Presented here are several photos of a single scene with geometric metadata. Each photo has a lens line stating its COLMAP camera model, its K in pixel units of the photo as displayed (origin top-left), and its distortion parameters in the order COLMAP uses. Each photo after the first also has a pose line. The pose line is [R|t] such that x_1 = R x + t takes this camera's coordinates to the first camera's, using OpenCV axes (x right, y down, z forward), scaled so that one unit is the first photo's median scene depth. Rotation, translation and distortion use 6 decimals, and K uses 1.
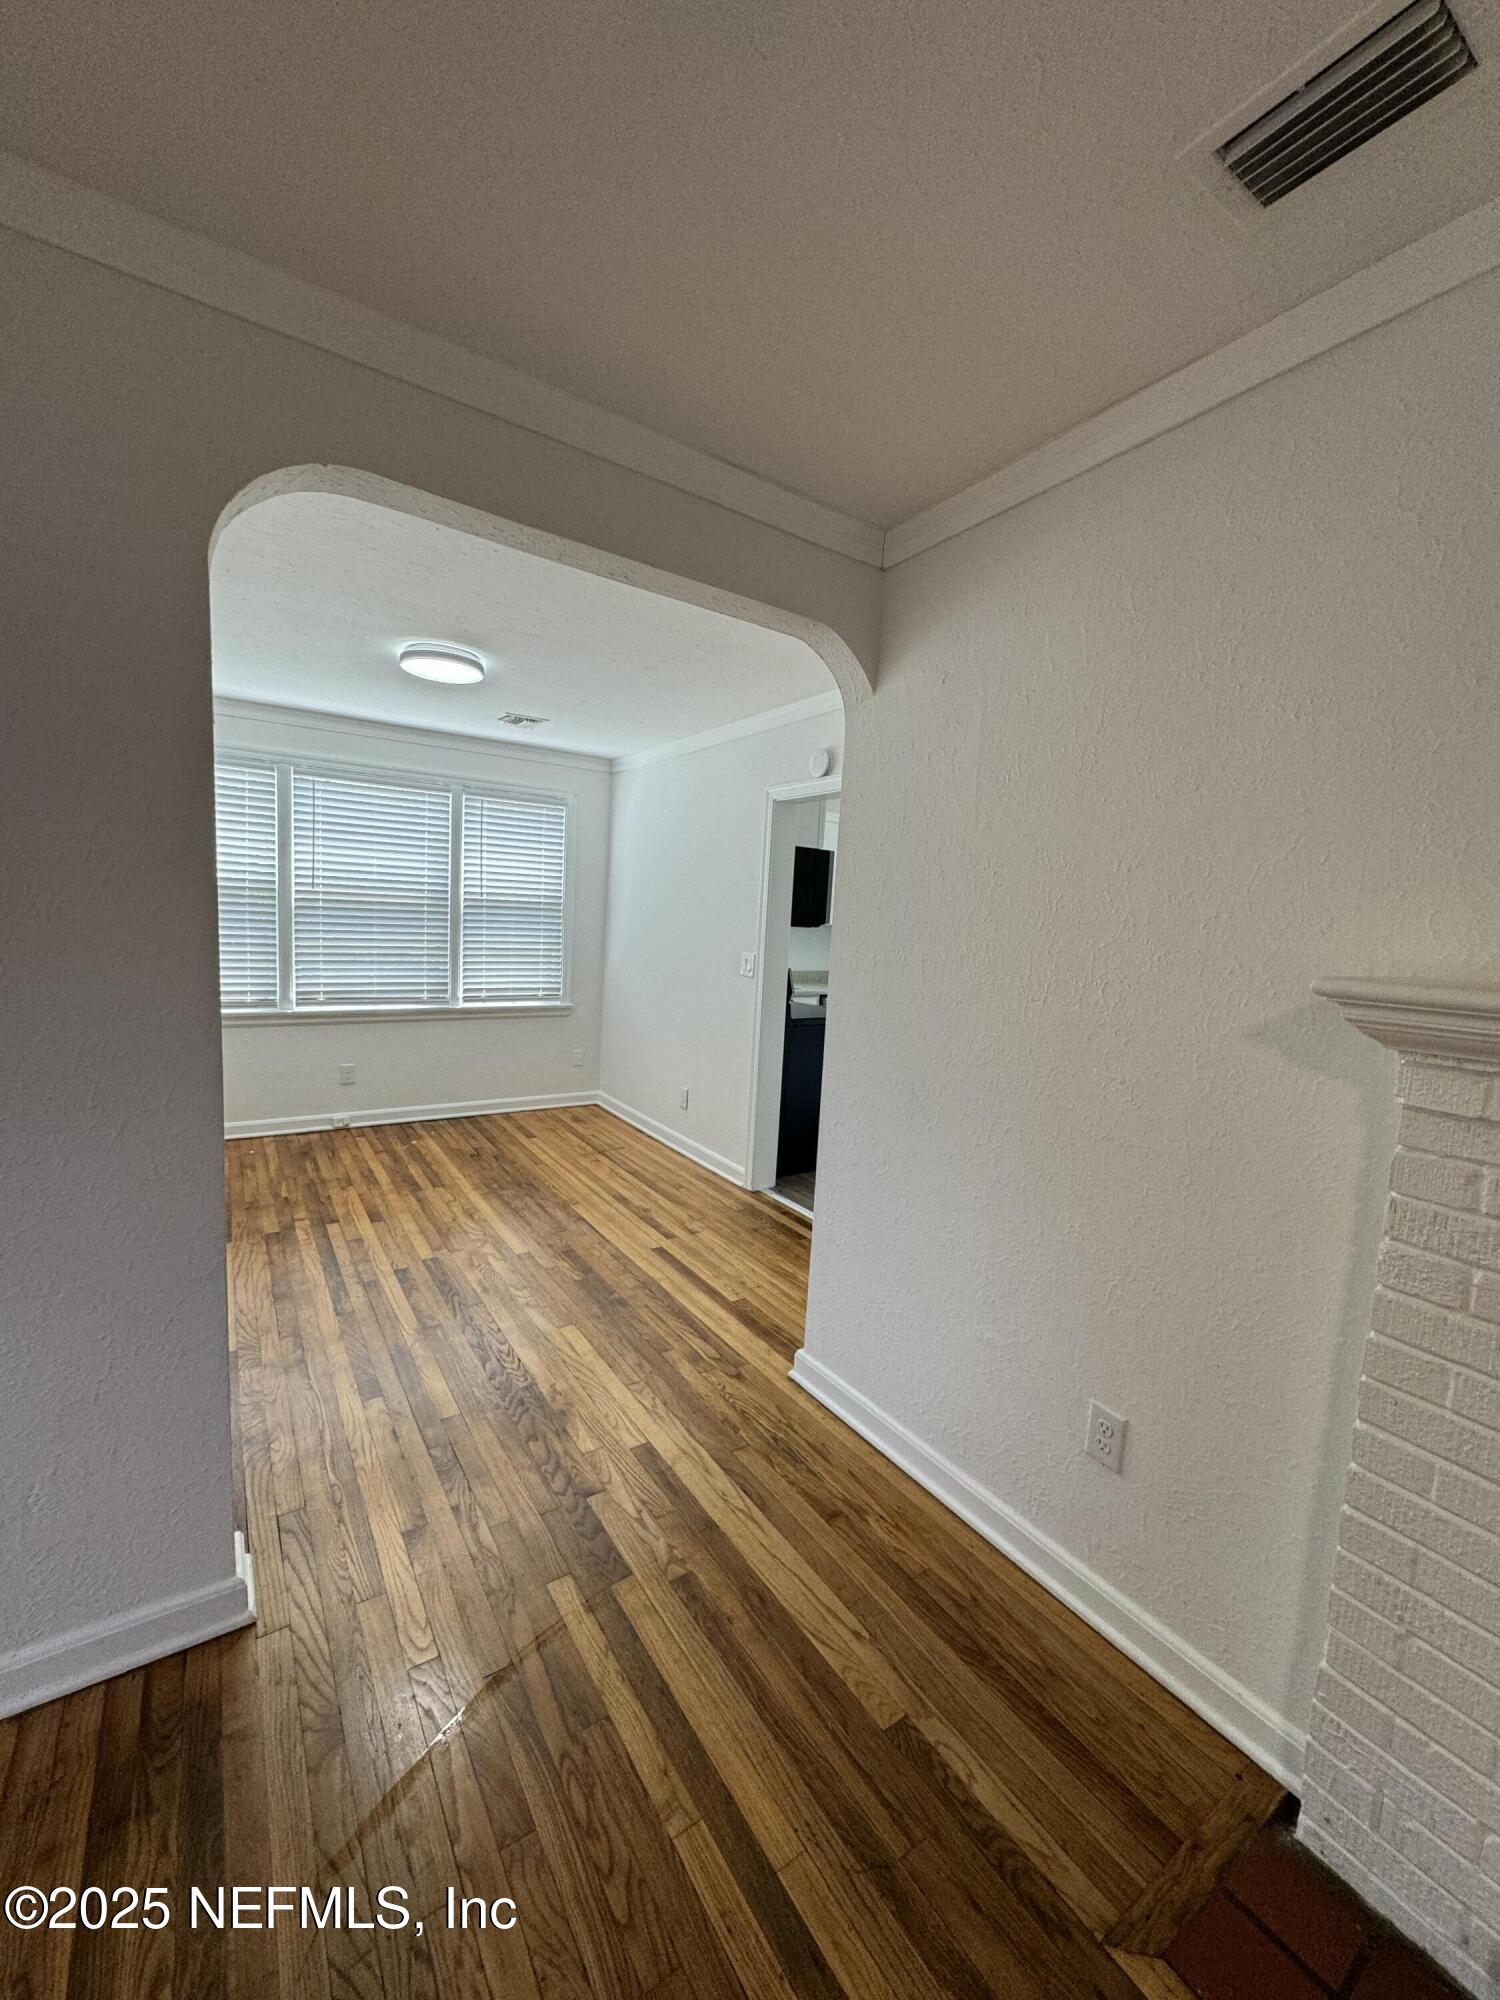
lens RADIAL K [[798.5, 0, 759.7], [0, 798.5, 997.2], [0, 0, 1]] dist [-0.002372, 0.000093]
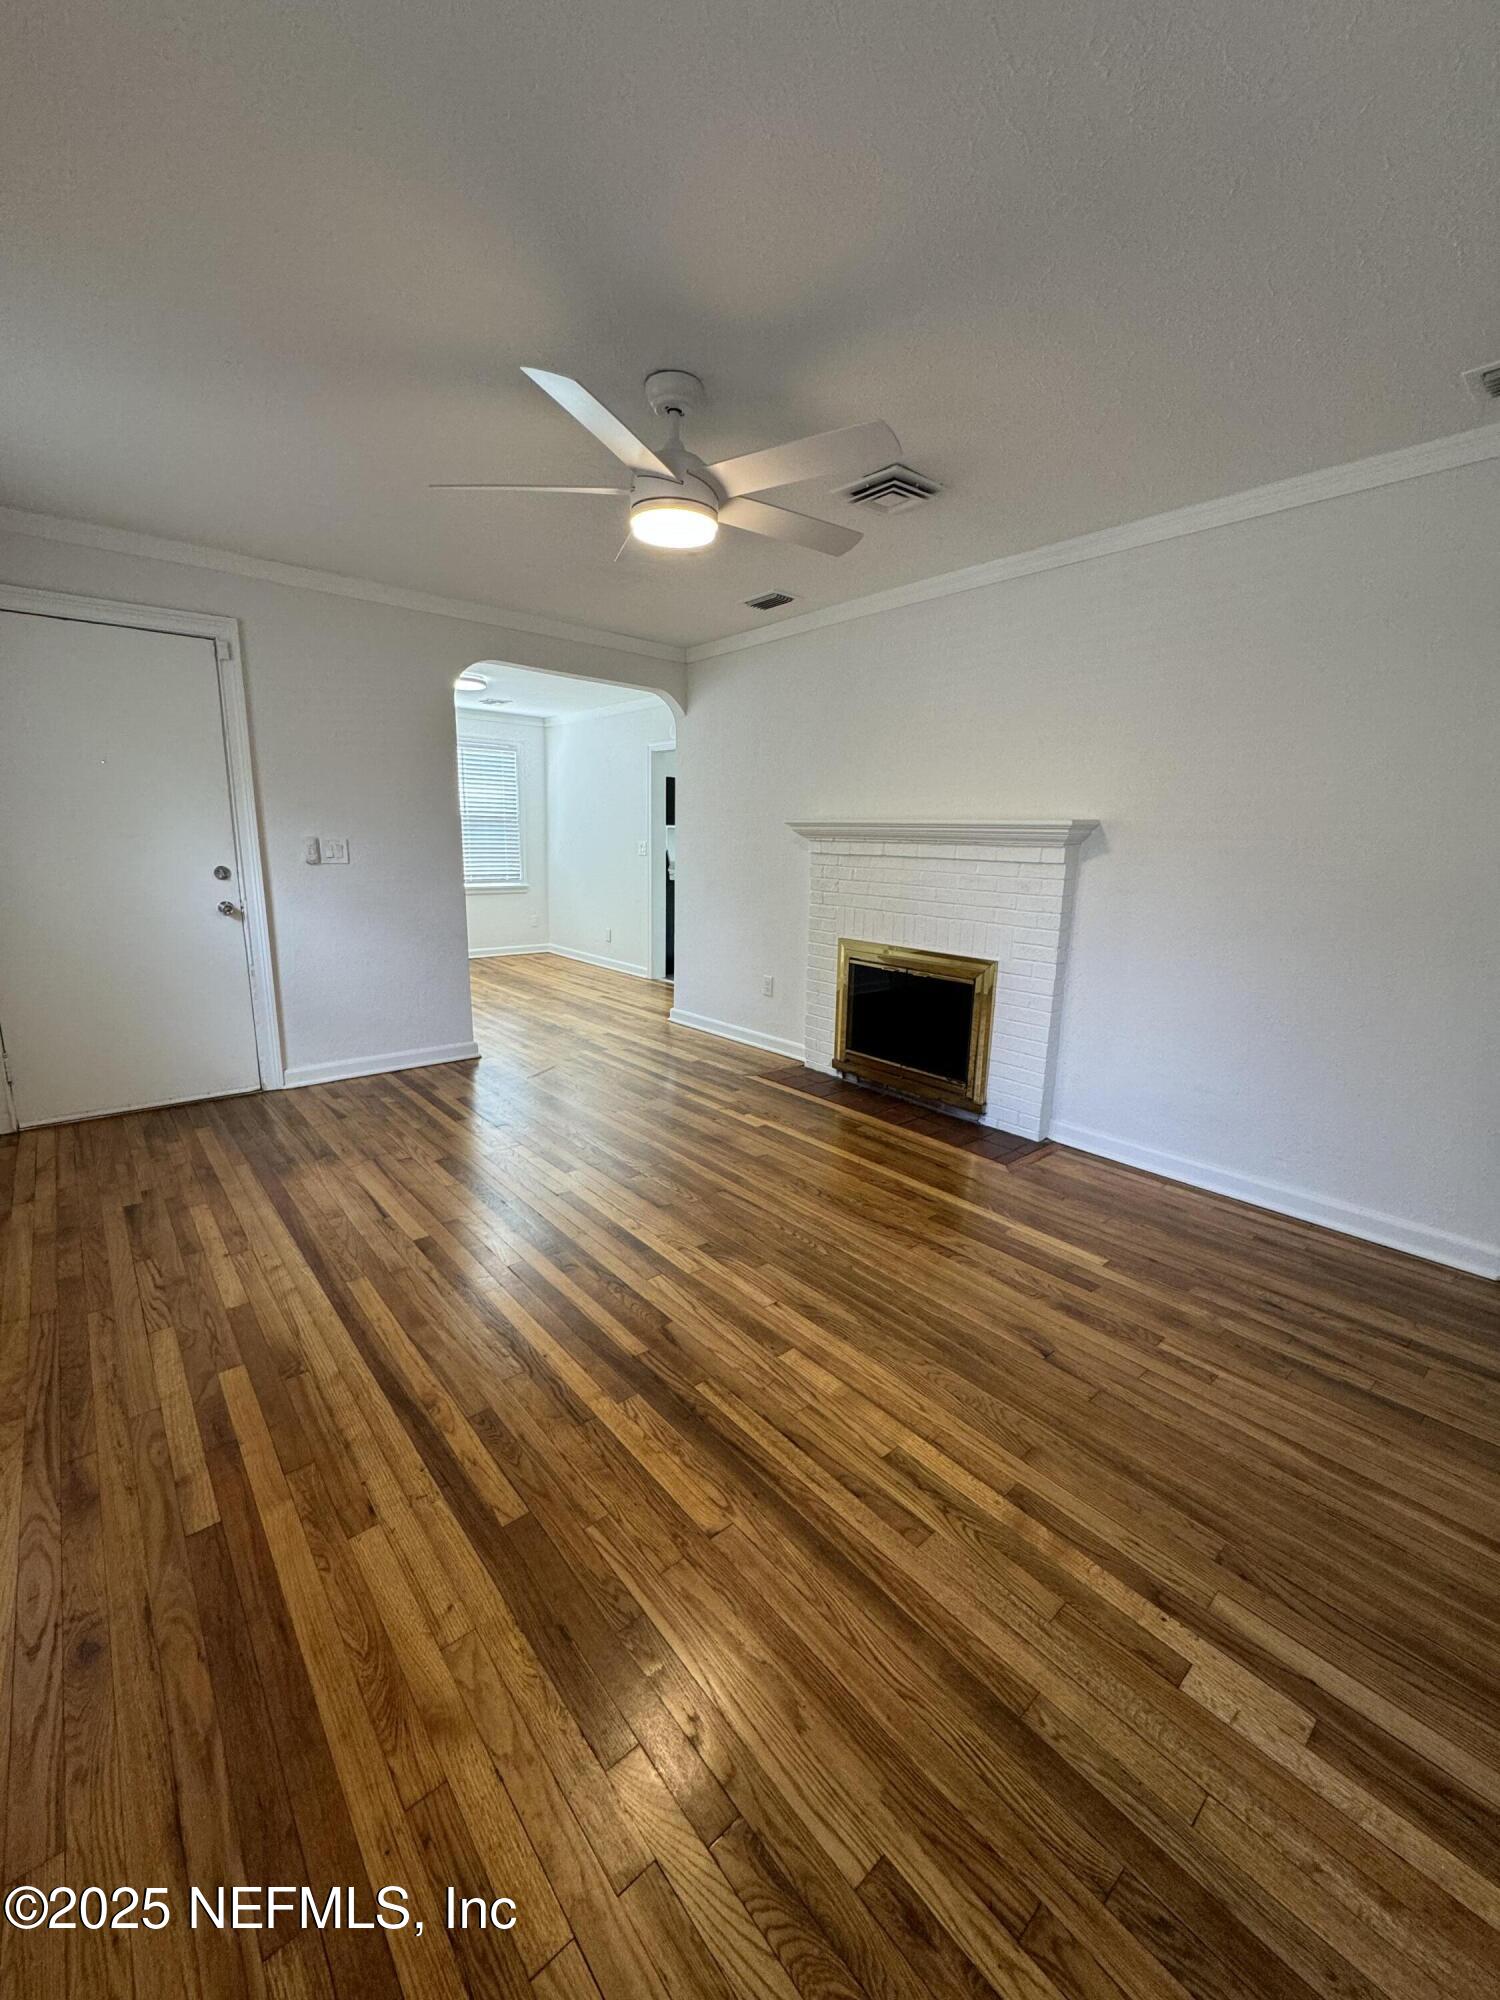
lens RADIAL K [[798.5, 0, 757.8], [0, 798.5, 999.5], [0, 0, 1]] dist [-0.002372, 0.000093]
pose [[0.992738, -0.053974, 0.107504, 0.048144], [0.042646, 0.993555, 0.105025, 0.187233], [-0.112480, -0.099678, 0.988642, -1.248603]]
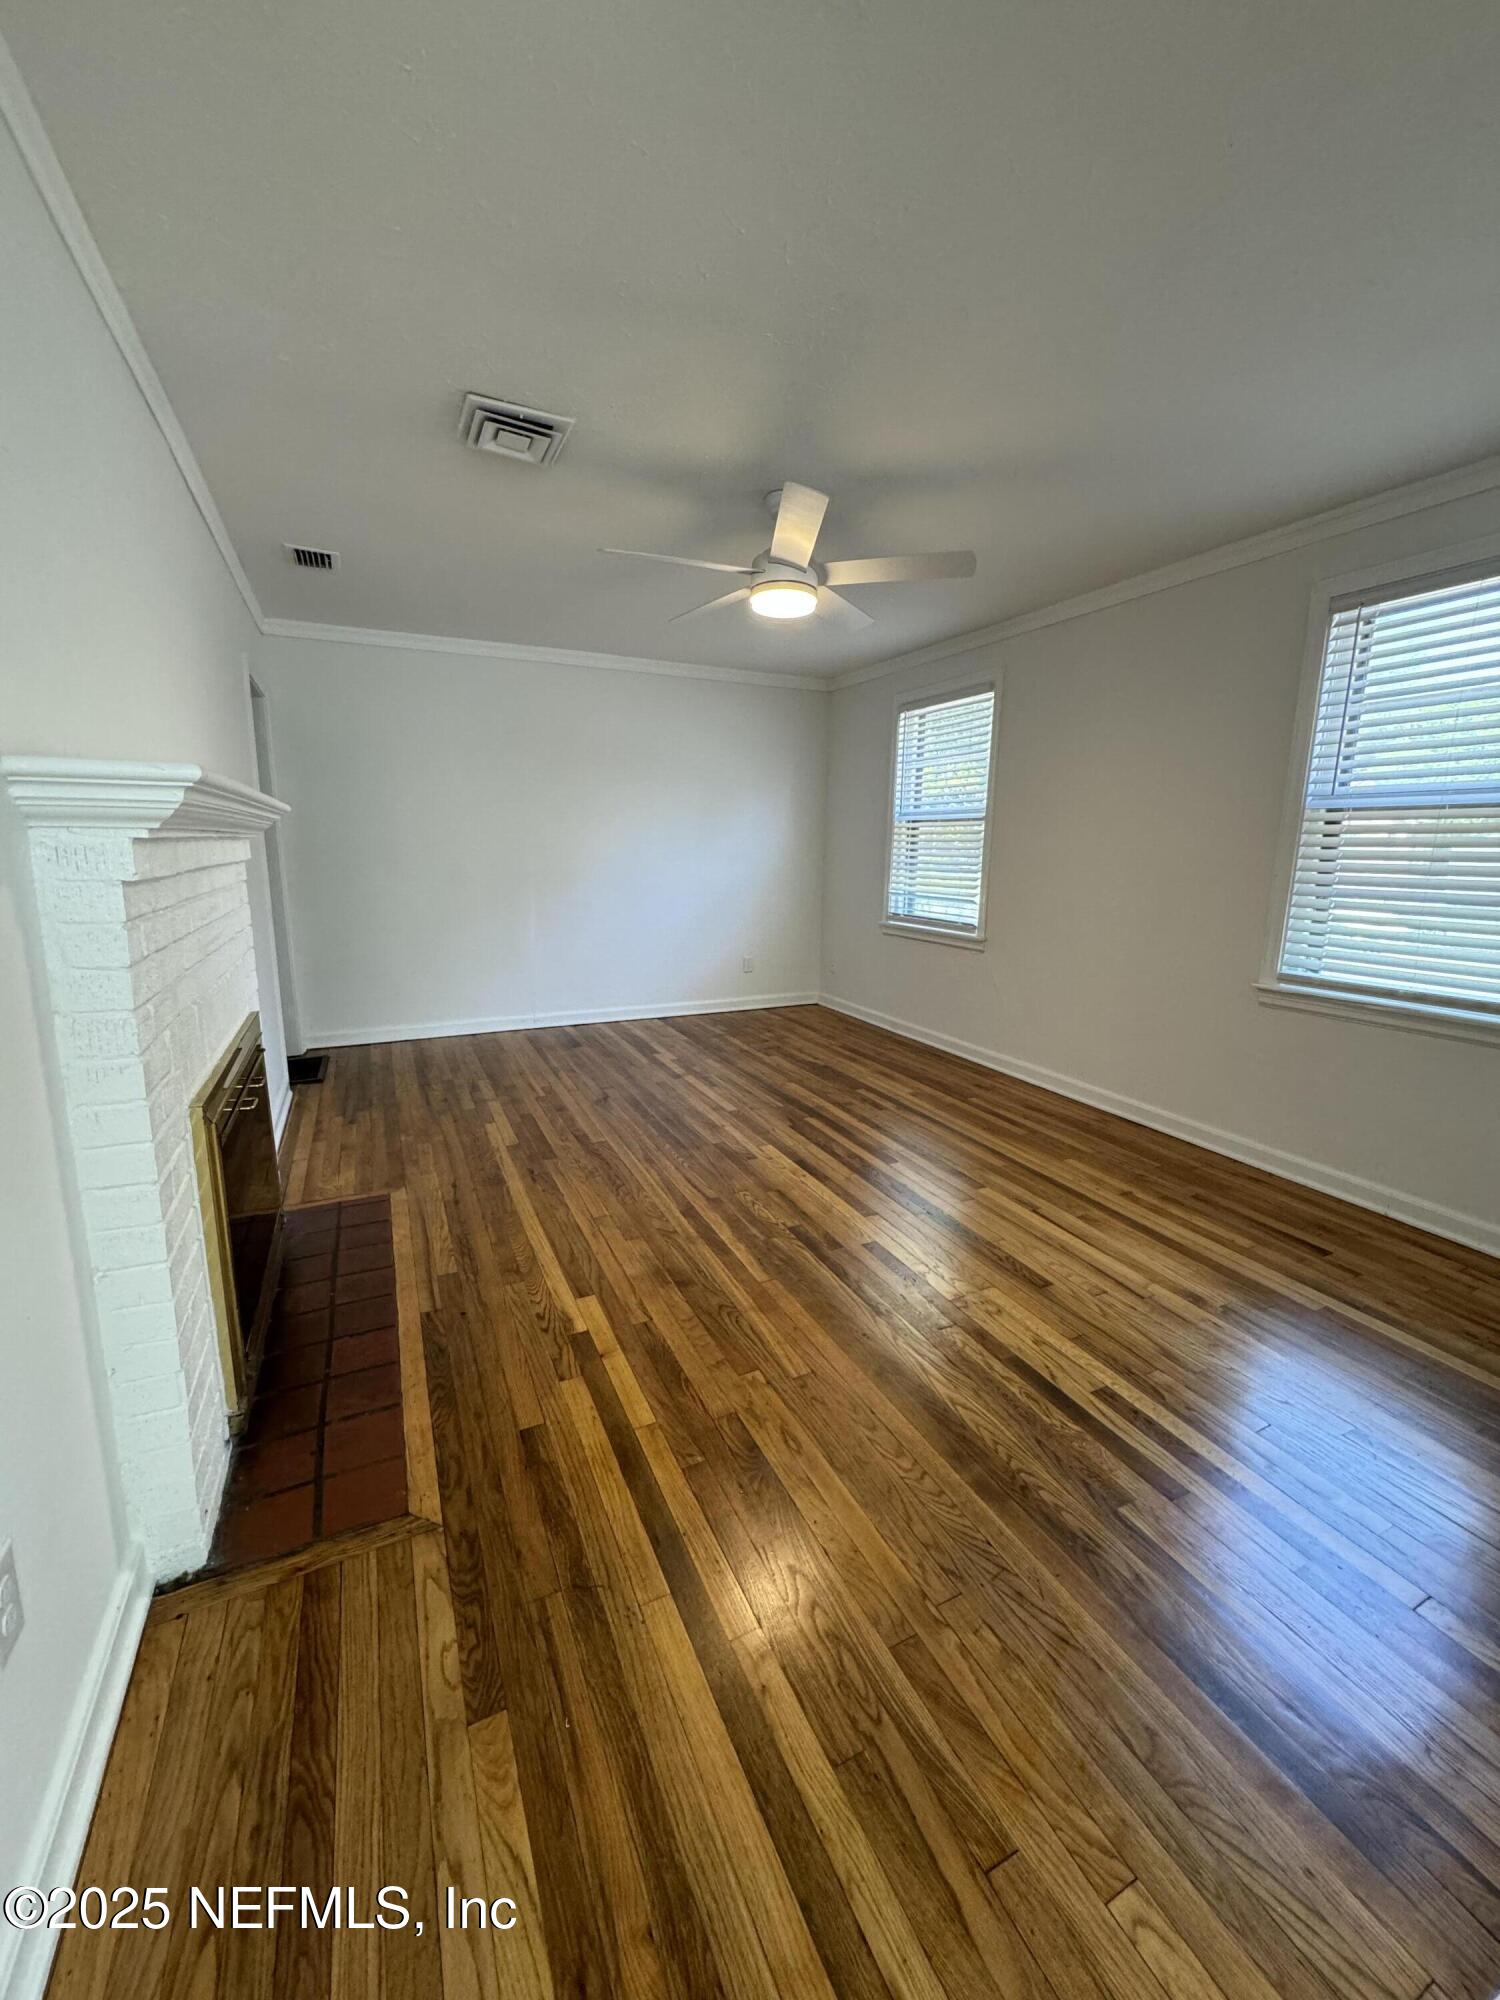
lens RADIAL K [[798.5, 0, 757.3], [0, 798.5, 998.4], [0, 0, 1]] dist [-0.002372, 0.000093]
pose [[-0.986965, -0.090739, 0.132913, -0.084253], [-0.047283, 0.952937, 0.299458, -0.034853], [-0.153830, 0.289270, -0.944806, 0.860490]]
